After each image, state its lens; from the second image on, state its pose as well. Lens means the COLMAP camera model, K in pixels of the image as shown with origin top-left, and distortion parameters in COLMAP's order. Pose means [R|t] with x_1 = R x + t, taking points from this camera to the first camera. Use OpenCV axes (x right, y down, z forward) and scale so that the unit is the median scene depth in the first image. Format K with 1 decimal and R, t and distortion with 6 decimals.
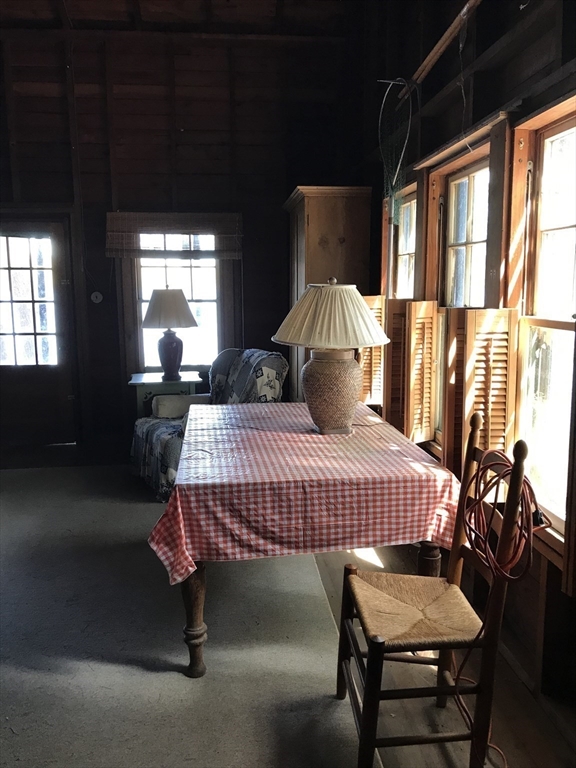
lens RADIAL K [[640.5, 0, 286.8], [0, 640.5, 383.8], [0, 0, 1]] dist [0.010815, -0.017693]
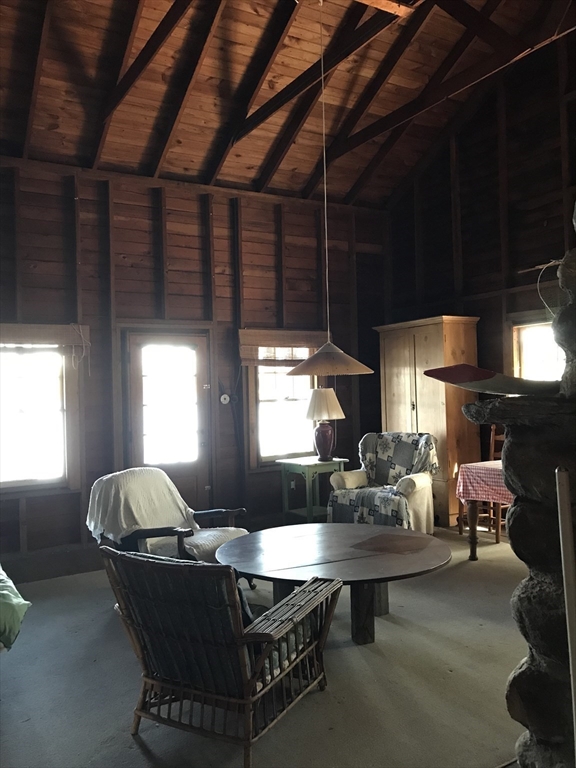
lens RADIAL K [[640.5, 0, 286.7], [0, 640.5, 385.2], [0, 0, 1]] dist [0.010815, -0.017693]
pose [[0.912367, -0.018173, 0.408969, -0.683804], [0.087348, 0.984650, -0.151110, 0.027254], [-0.399946, 0.173590, 0.899950, -0.104757]]
